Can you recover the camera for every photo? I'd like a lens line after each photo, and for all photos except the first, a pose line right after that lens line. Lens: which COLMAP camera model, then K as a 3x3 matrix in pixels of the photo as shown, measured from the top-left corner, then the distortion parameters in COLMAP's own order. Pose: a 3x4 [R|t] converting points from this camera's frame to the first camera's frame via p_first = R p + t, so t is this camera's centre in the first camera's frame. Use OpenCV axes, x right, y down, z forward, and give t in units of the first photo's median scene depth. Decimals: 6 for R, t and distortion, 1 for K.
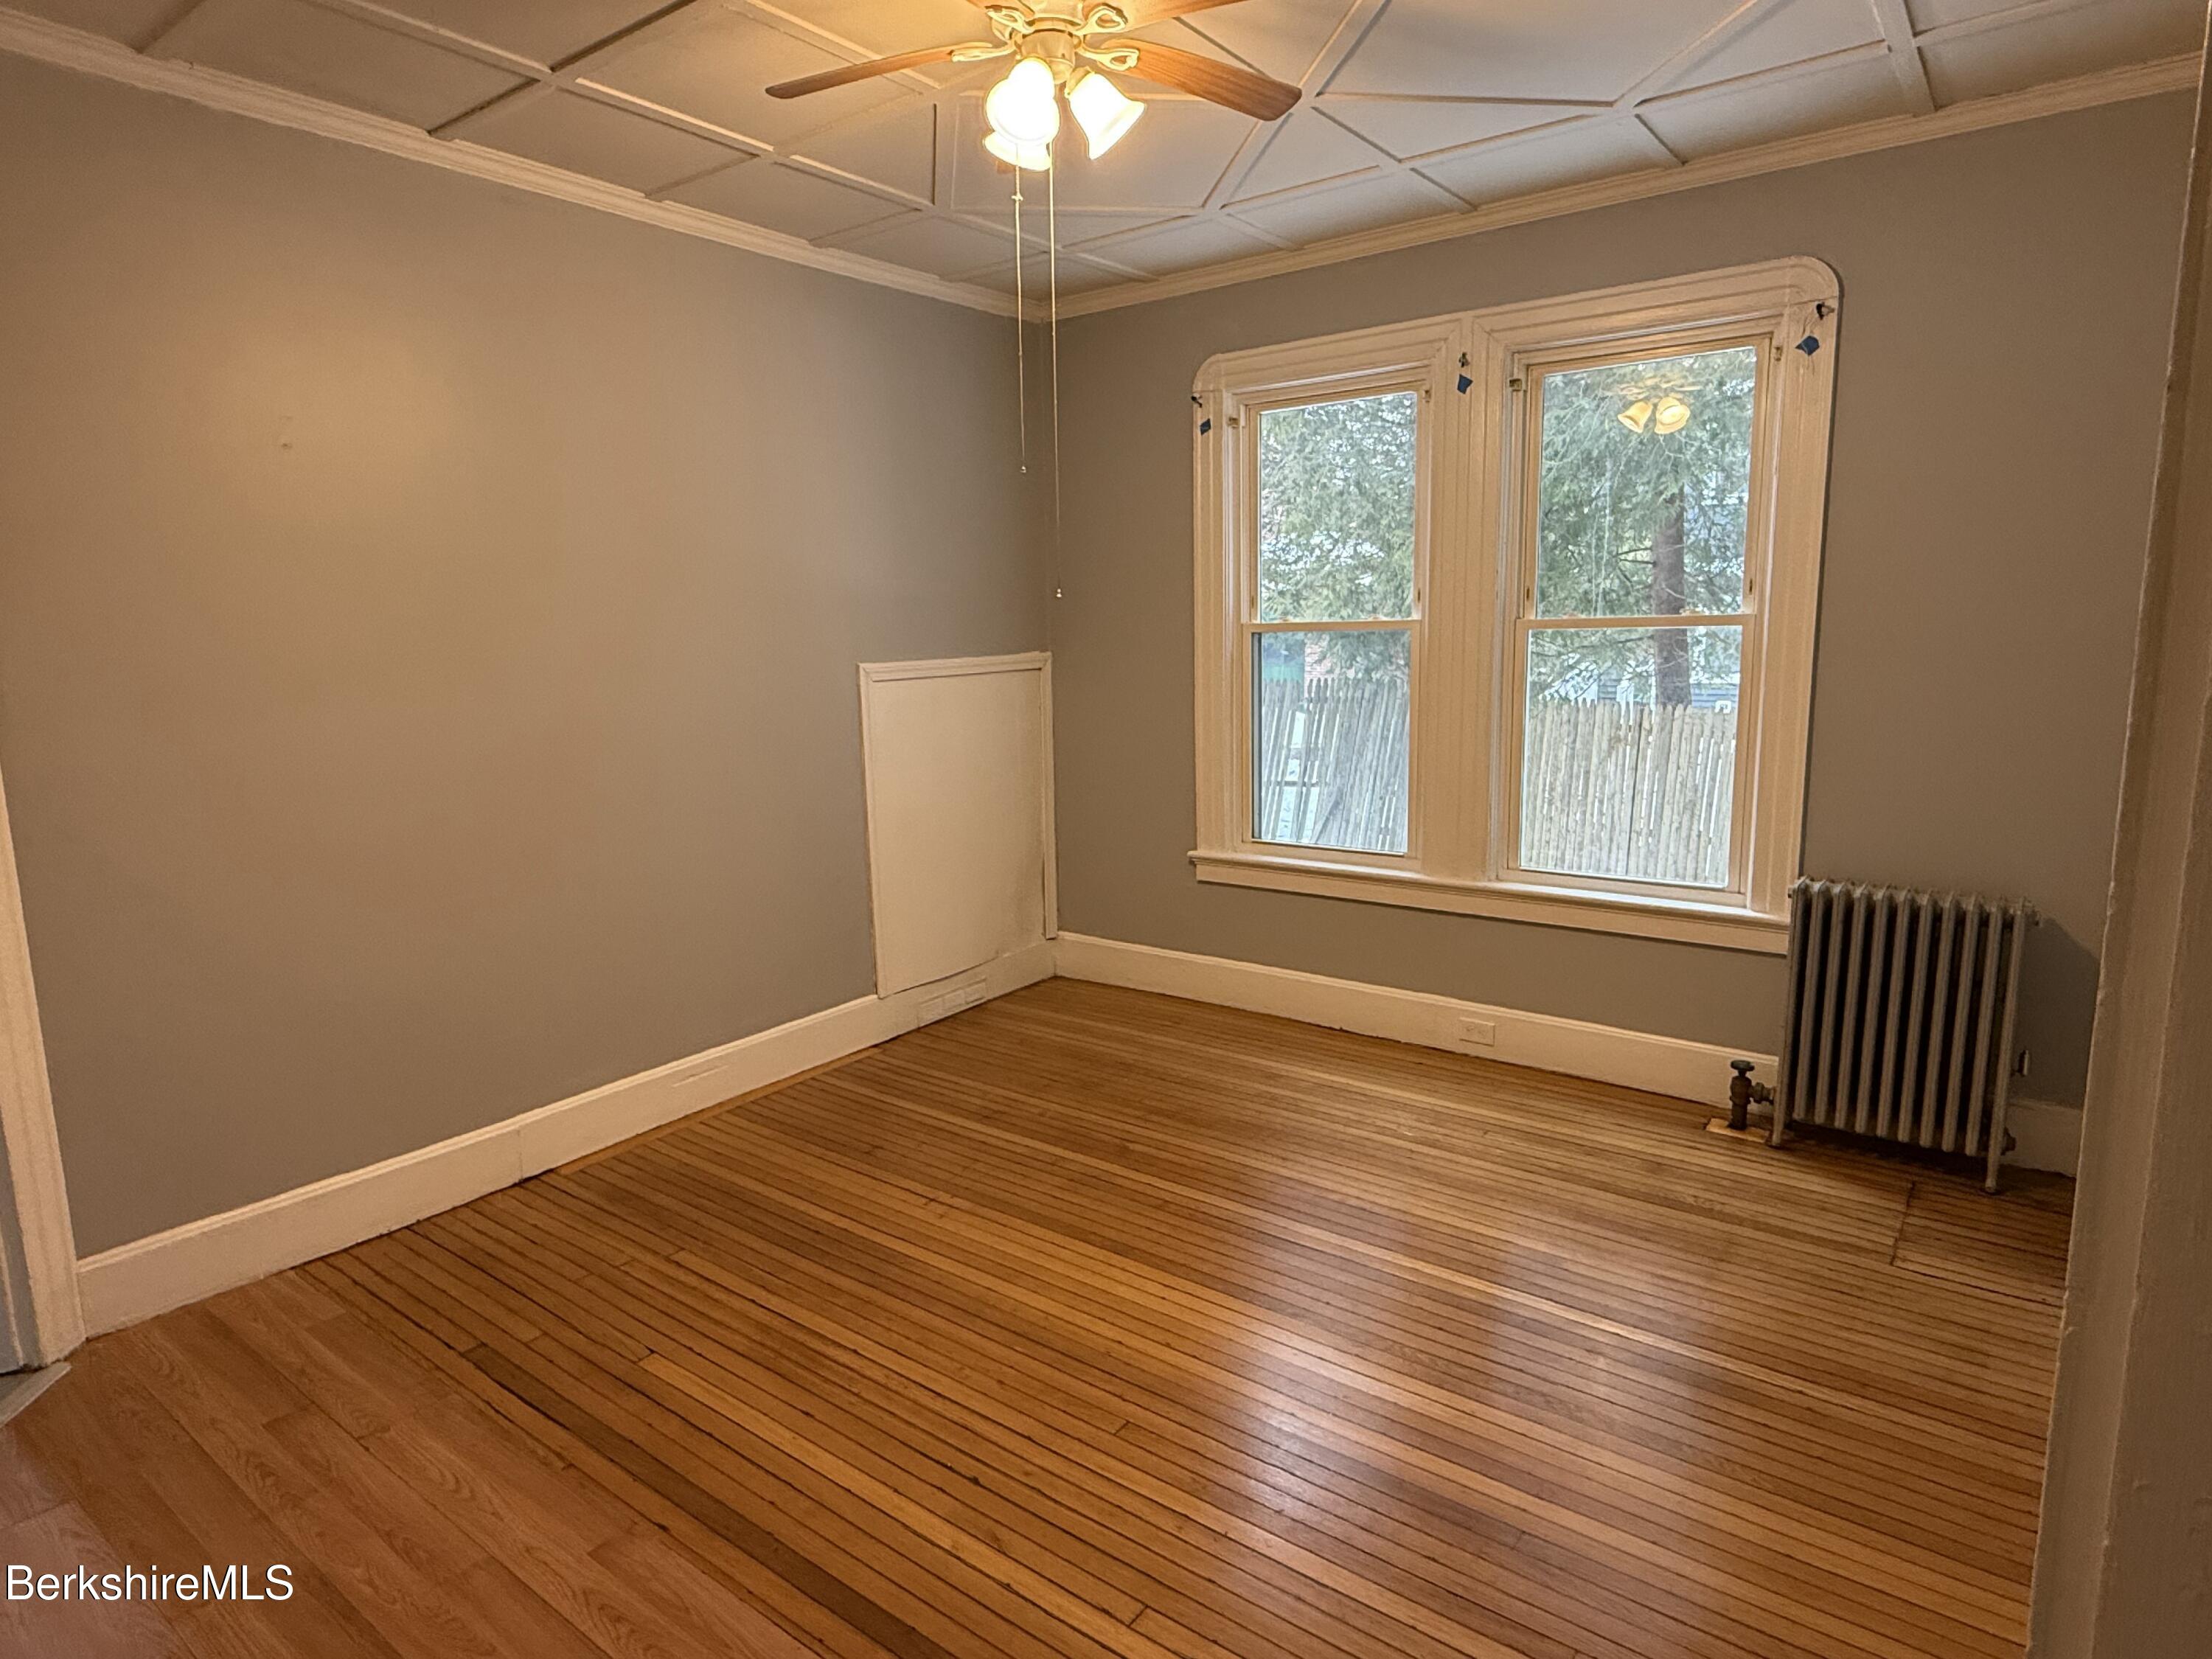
lens RADIAL K [[1249.7, 0, 1102.2], [0, 1249.7, 831.4], [0, 0, 1]] dist [-0.001638, -0.000586]
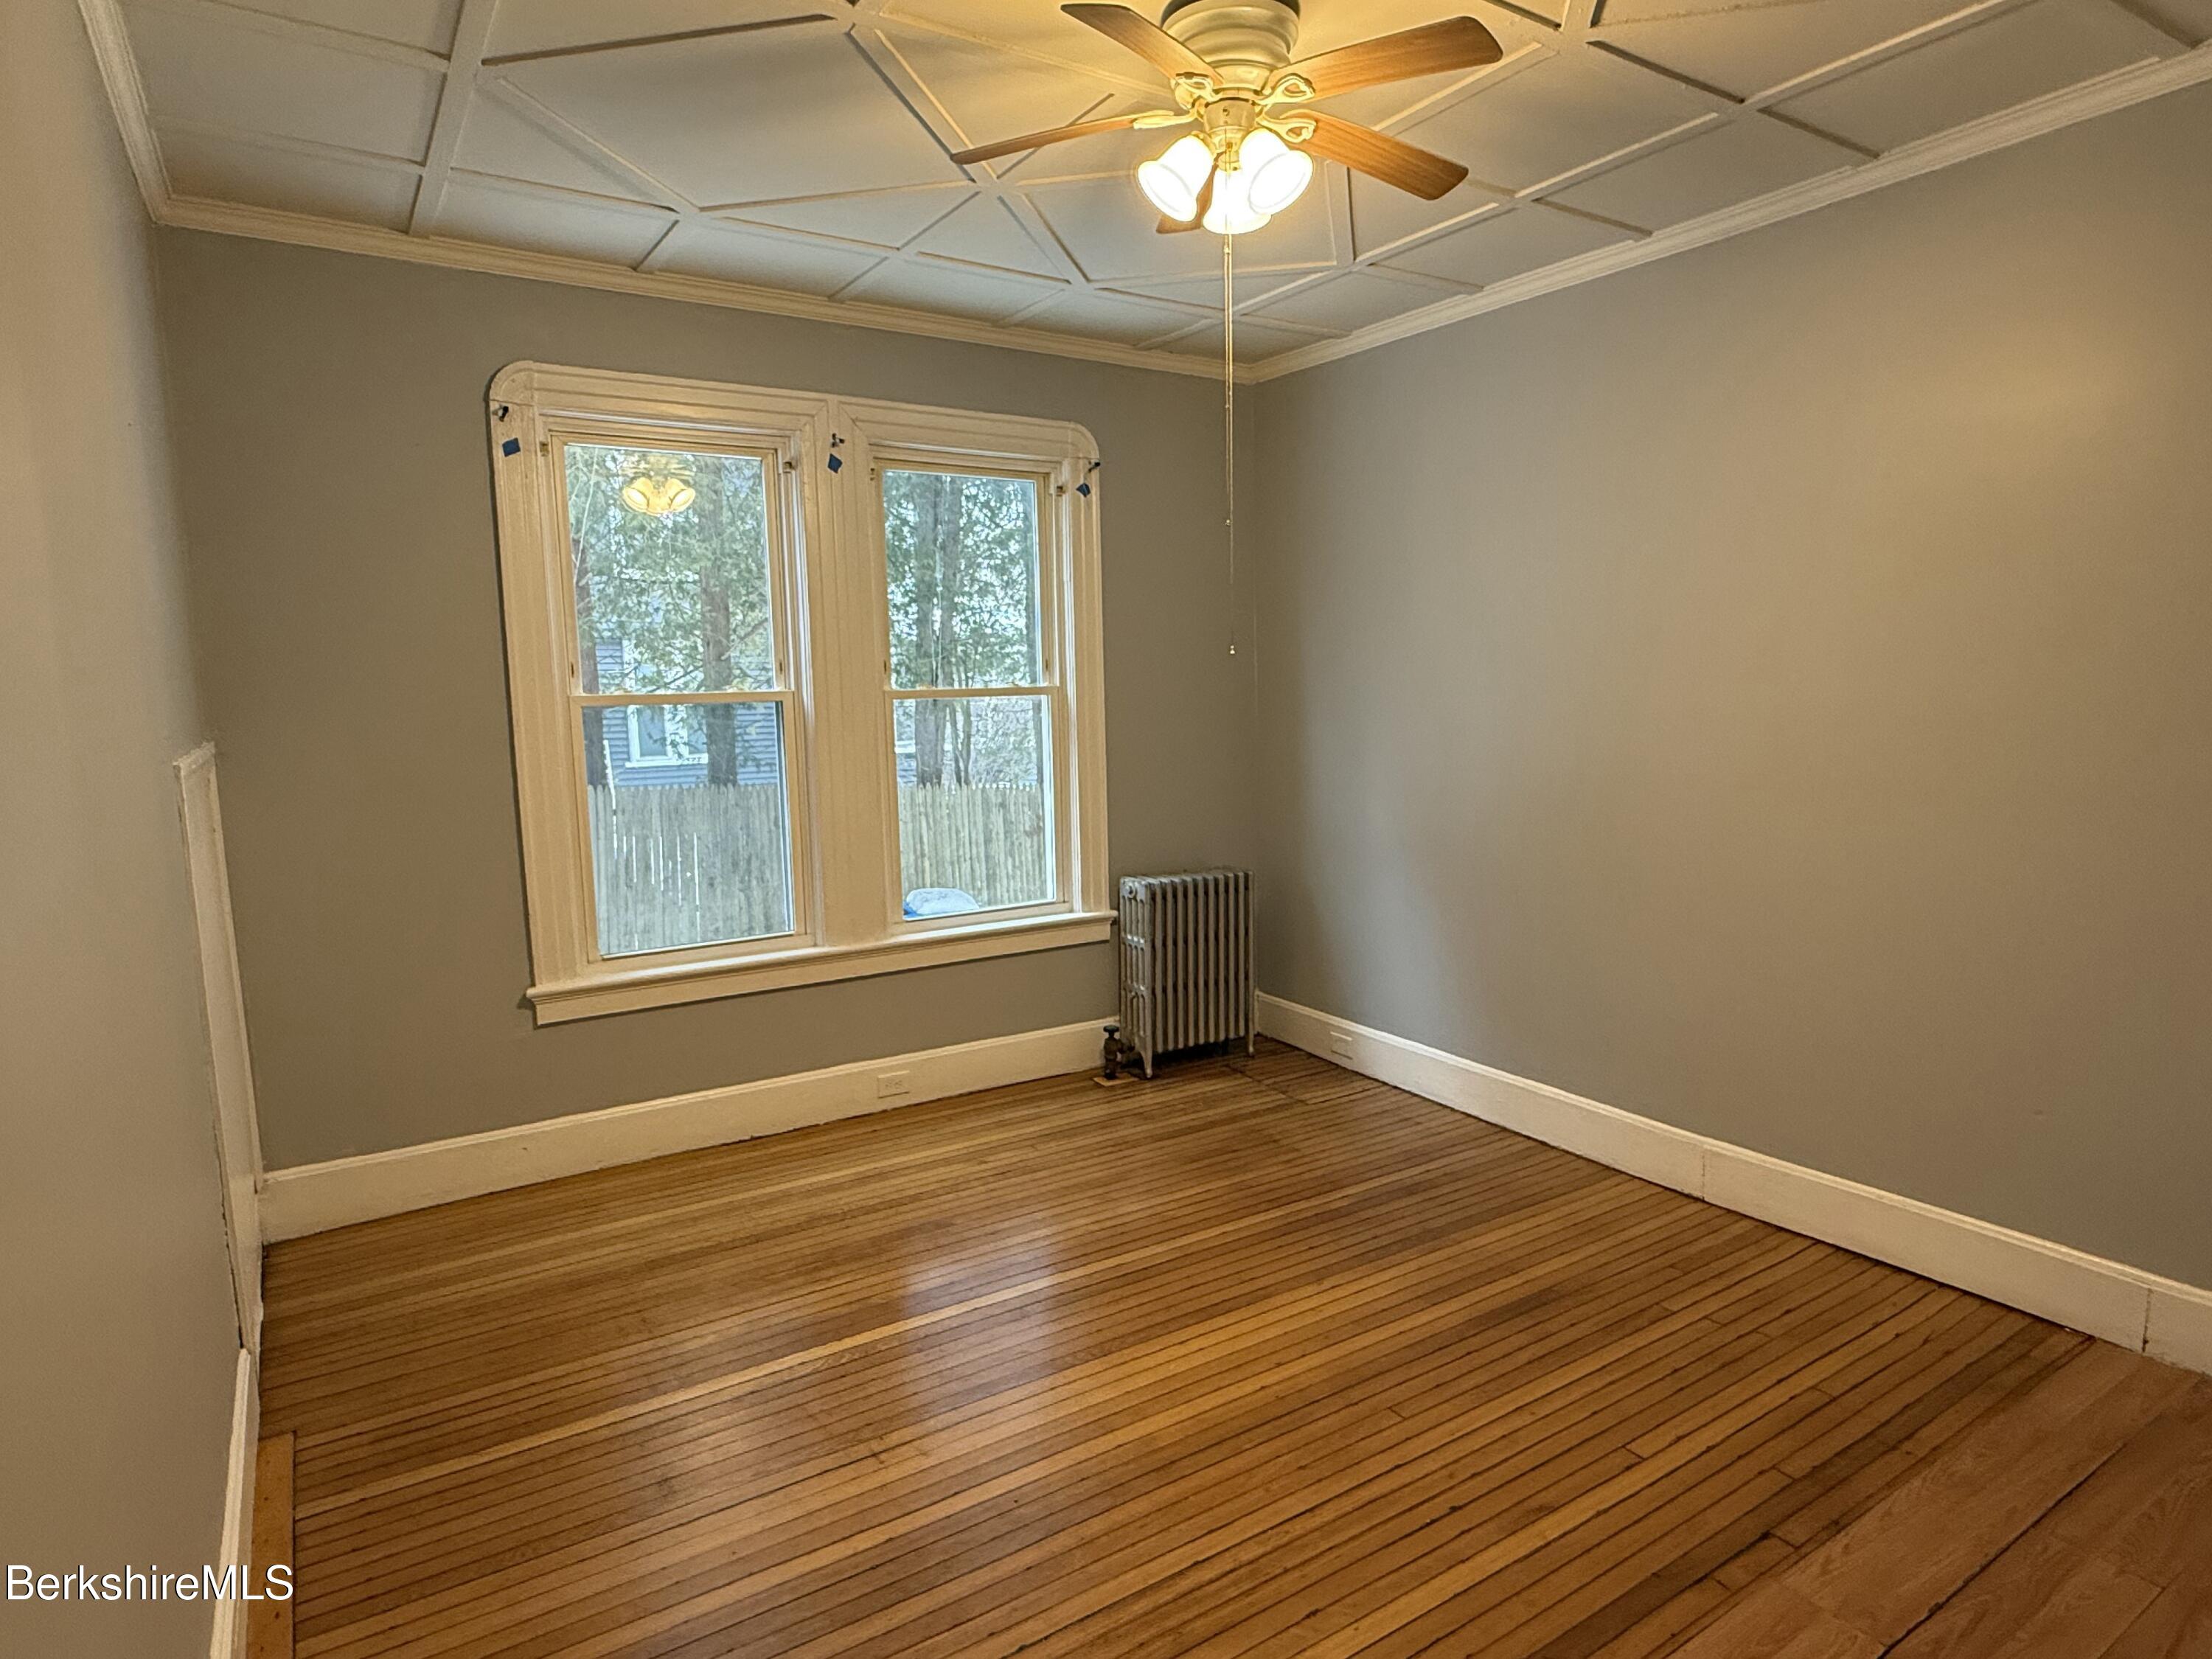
lens RADIAL K [[1249.7, 0, 1102.2], [0, 1249.7, 831.4], [0, 0, 1]] dist [-0.001638, -0.000586]
pose [[0.345021, -0.098927, 0.933367, -0.627735], [0.164715, 0.985379, 0.043552, -0.067515], [-0.924029, 0.138713, 0.356271, 0.471278]]
